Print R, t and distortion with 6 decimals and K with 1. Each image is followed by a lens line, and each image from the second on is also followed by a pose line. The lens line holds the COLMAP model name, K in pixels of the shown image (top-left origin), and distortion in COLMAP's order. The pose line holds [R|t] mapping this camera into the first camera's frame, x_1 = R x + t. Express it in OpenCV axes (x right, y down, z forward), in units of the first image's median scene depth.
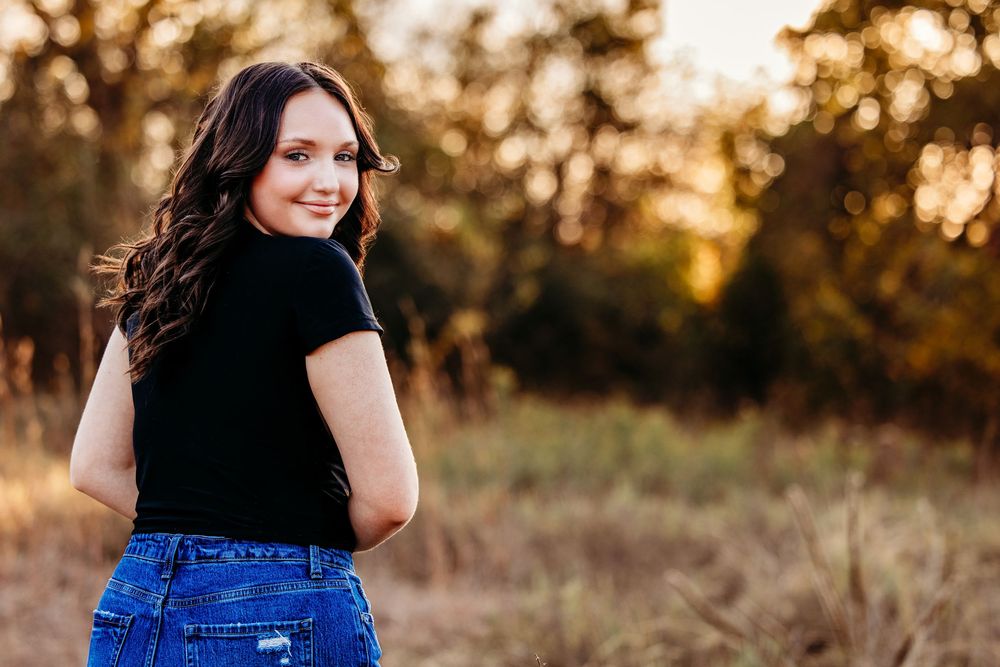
lens RADIAL K [[2773.2, 0, 500.0], [0, 2773.2, 333.5], [0, 0, 1]] dist [2.030791, -48.827942]
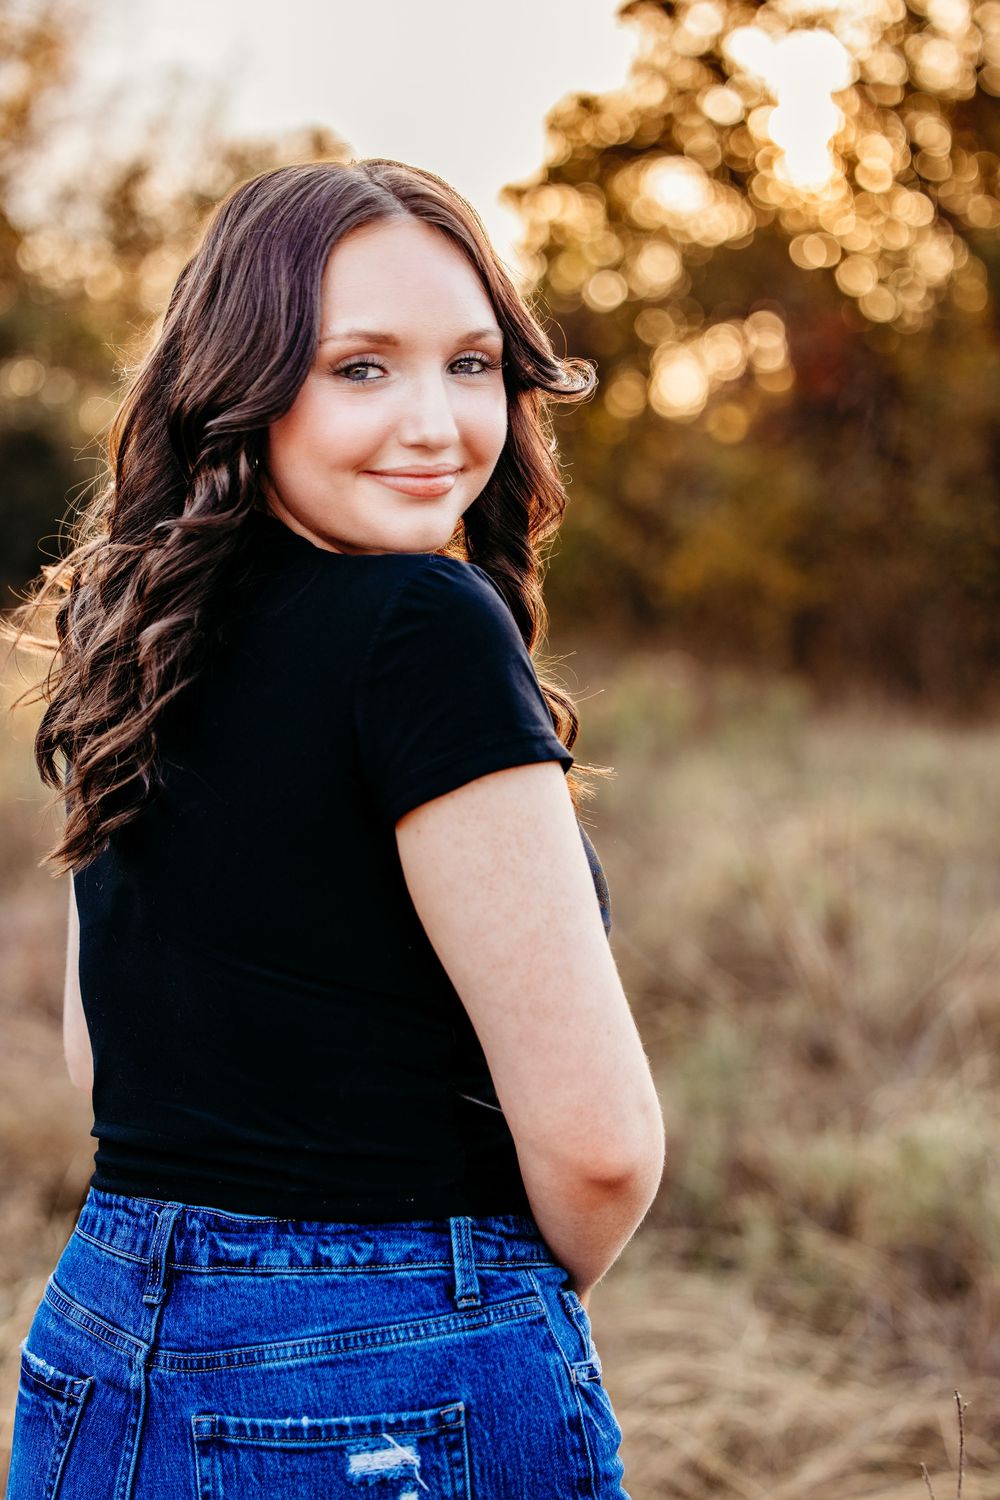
lens RADIAL K [[2695.7, 0, 500.0], [0, 2695.7, 750.0], [0, 0, 1]] dist [-0.253237, 0.058619]
pose [[0.995473, -0.054609, -0.077790, -0.021758], [0.060376, 0.995442, 0.073823, -0.033642], [0.073404, -0.078186, 0.994233, 0.580462]]
